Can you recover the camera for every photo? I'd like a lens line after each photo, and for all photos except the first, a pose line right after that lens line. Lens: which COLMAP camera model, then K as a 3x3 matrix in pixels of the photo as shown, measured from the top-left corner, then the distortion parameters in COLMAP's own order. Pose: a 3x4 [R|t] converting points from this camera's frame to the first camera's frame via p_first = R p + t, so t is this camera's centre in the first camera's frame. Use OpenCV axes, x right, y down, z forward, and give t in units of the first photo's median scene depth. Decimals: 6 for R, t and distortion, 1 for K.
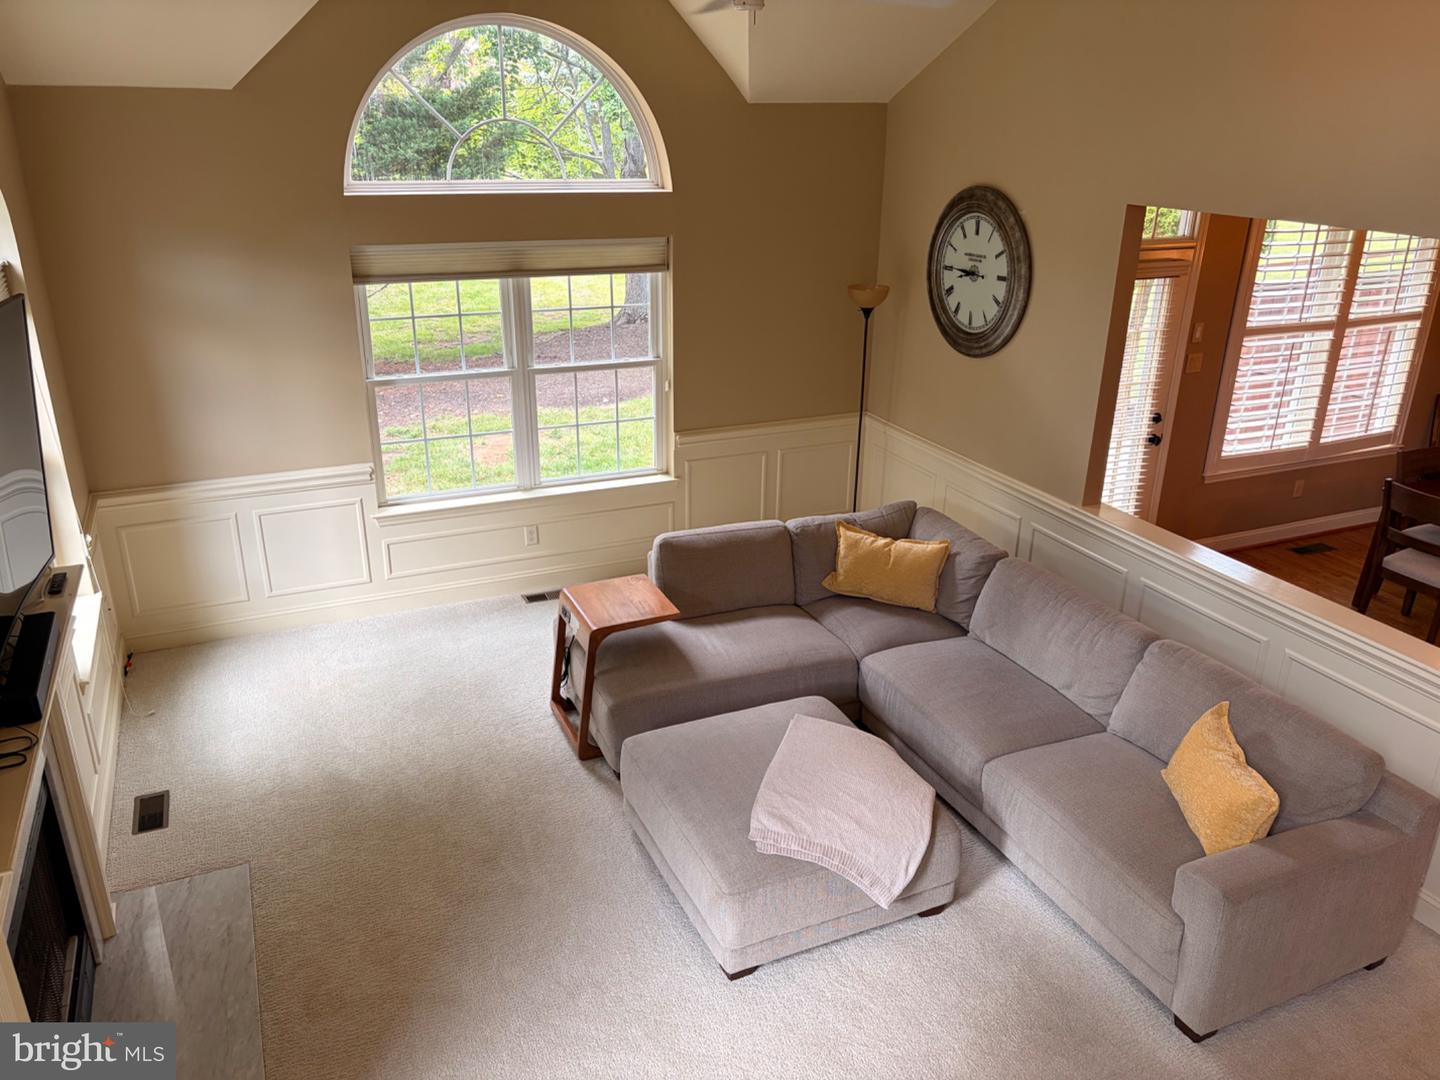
lens RADIAL K [[1091.4, 0, 726.4], [0, 1091.4, 542.9], [0, 0, 1]] dist [0.042386, -0.043978]
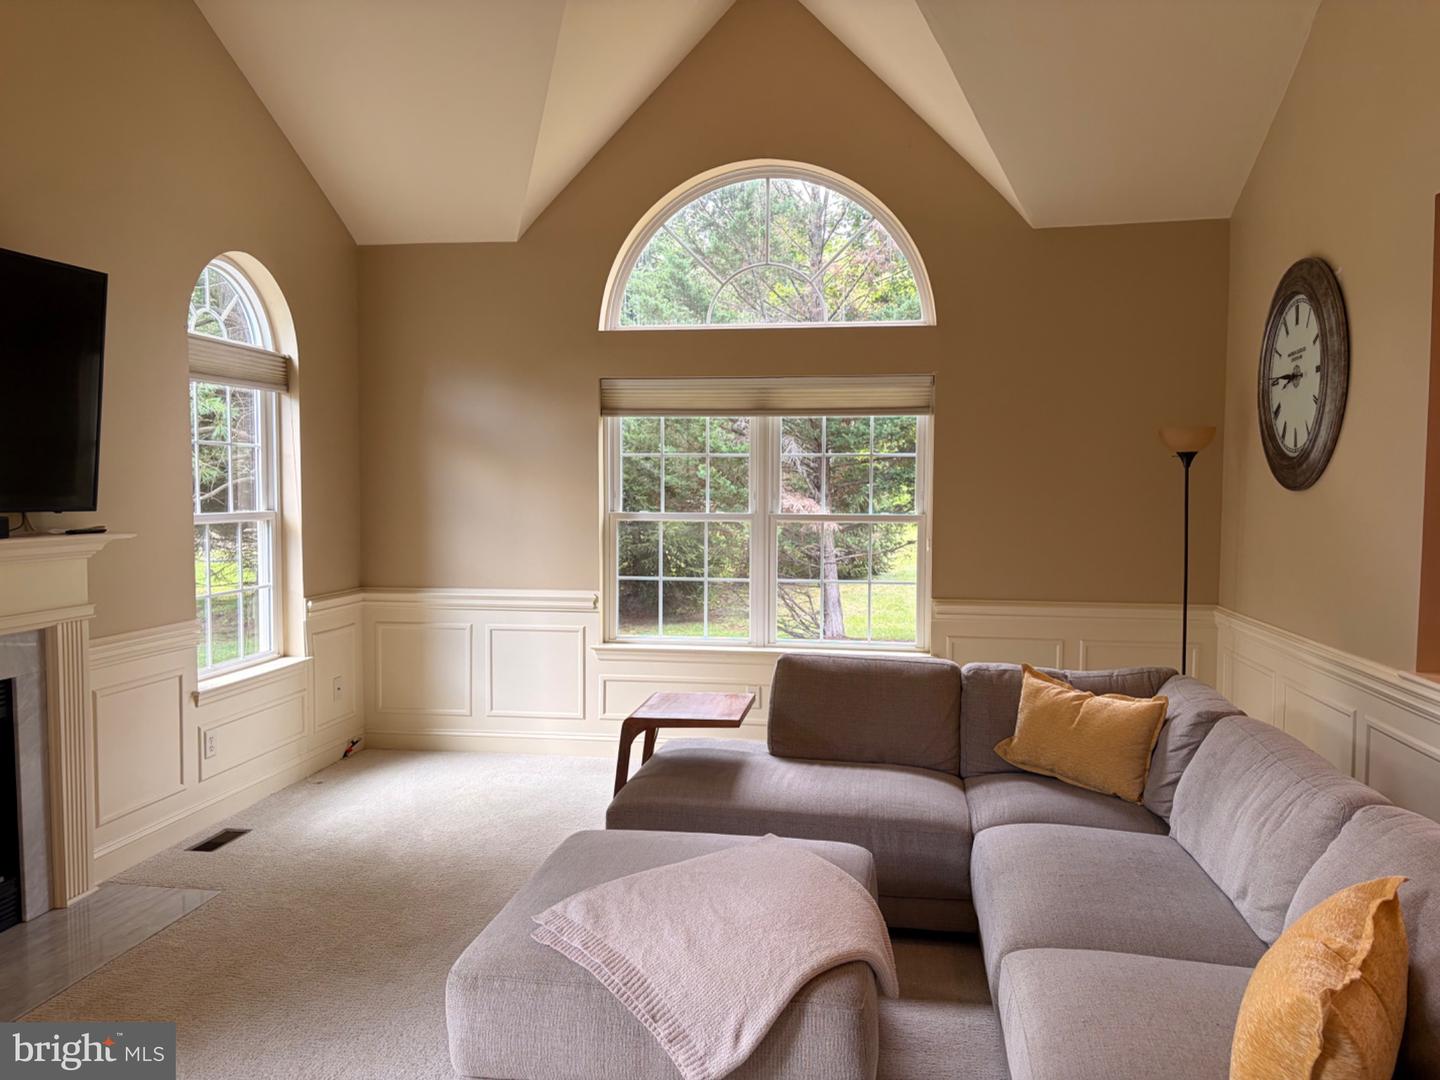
lens RADIAL K [[1091.4, 0, 719.0], [0, 1091.4, 545.8], [0, 0, 1]] dist [0.042386, -0.043978]
pose [[0.840533, 0.019330, -0.541416, 0.324072], [-0.190765, 0.945919, -0.262386, 0.134940], [0.507063, 0.323828, 0.798763, 0.277267]]
